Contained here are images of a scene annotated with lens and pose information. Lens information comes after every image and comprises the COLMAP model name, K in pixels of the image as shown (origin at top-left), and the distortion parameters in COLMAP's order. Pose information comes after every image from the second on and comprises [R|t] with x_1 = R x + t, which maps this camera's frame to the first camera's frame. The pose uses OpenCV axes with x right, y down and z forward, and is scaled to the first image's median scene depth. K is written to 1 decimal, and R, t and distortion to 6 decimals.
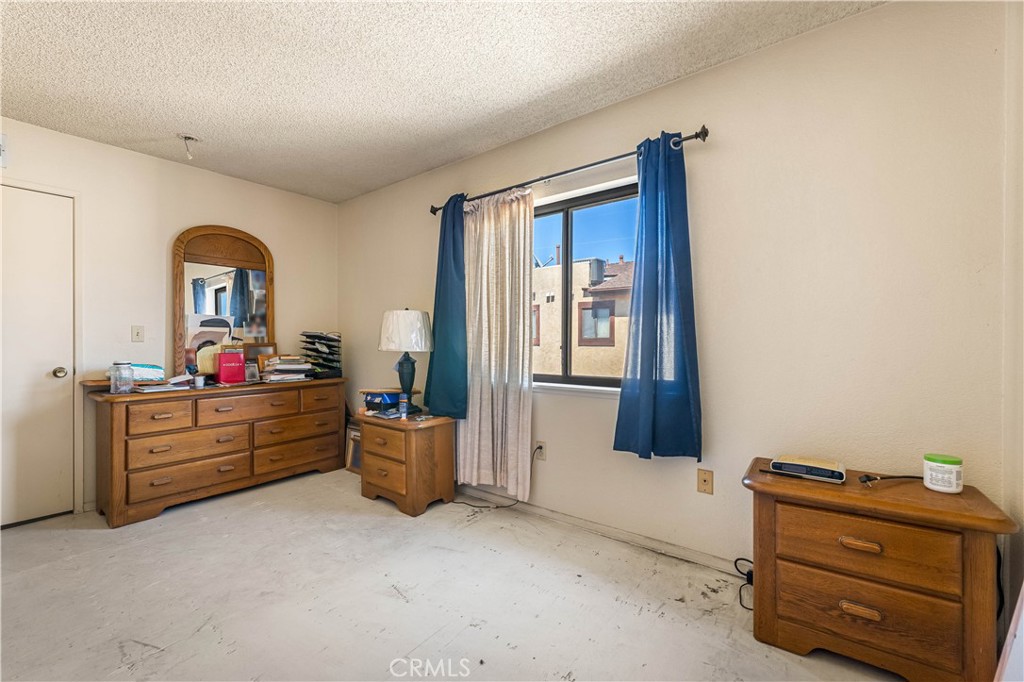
lens RADIAL K [[431.6, 0, 499.3], [0, 431.6, 344.2], [0, 0, 1]] dist [0.000387, 0.000143]
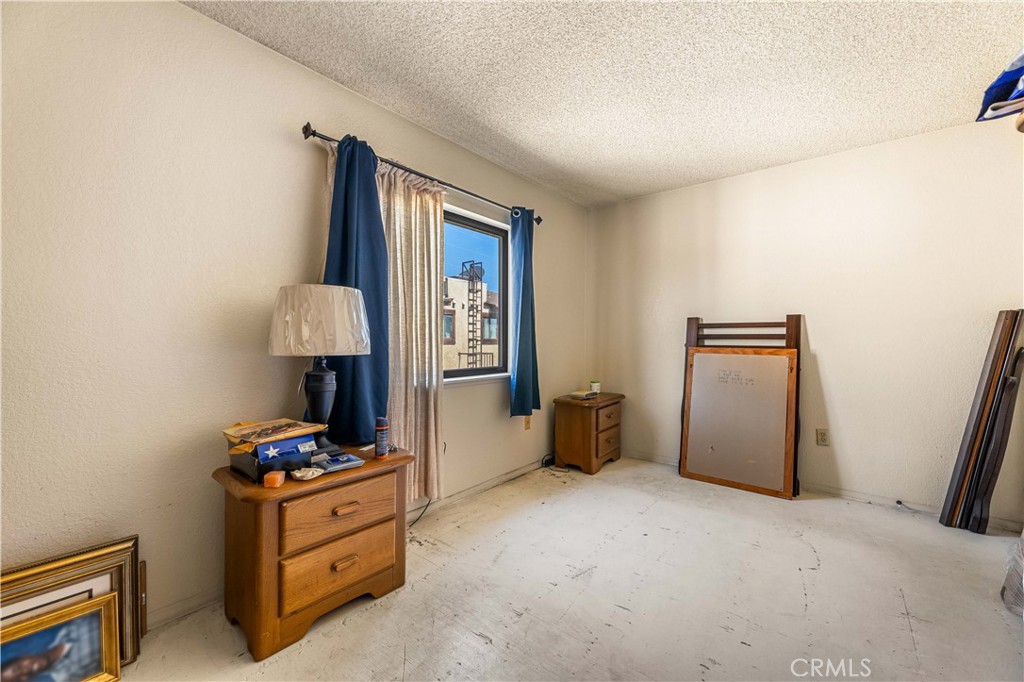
lens RADIAL K [[400.5, 0, 512.0], [0, 400.5, 341.0], [0, 0, 1]] dist [-0.001467, -0.000219]
pose [[0.017483, -0.000259, 0.999847, -0.813206], [0.003490, 0.999994, 0.000198, -0.001800], [-0.999841, 0.003486, 0.017484, 0.765669]]
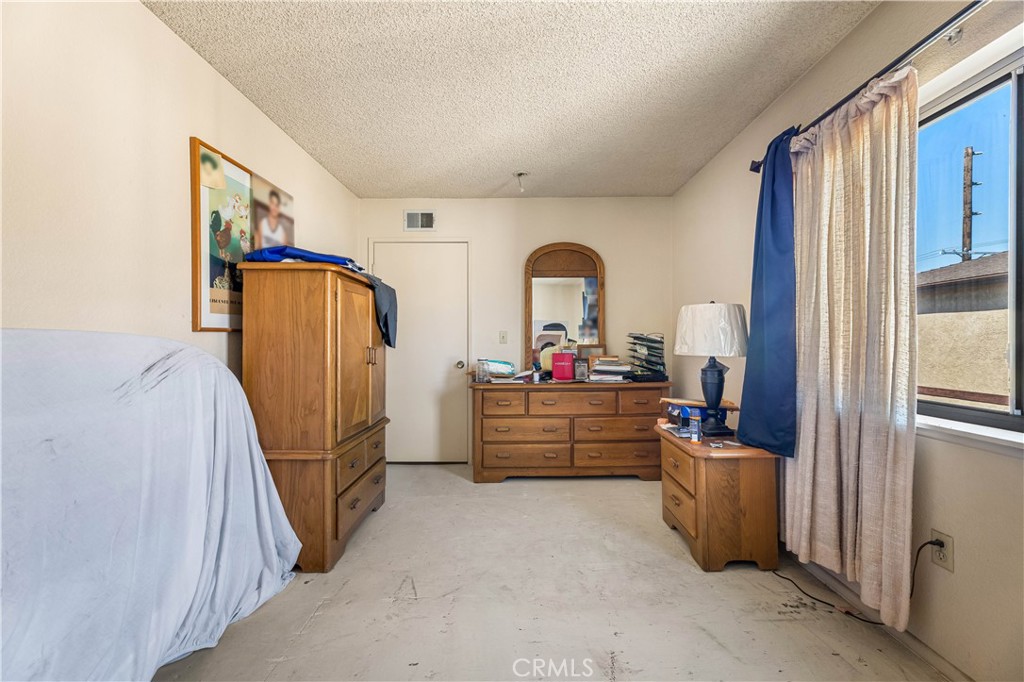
lens RADIAL K [[409.9, 0, 514.5], [0, 409.9, 342.5], [0, 0, 1]] dist [0.000952, 0.000036]
pose [[0.625789, -0.001047, -0.779992, 0.153487], [-0.003297, 0.999987, -0.003987, -0.003766], [0.779986, 0.005067, 0.625777, 0.261134]]
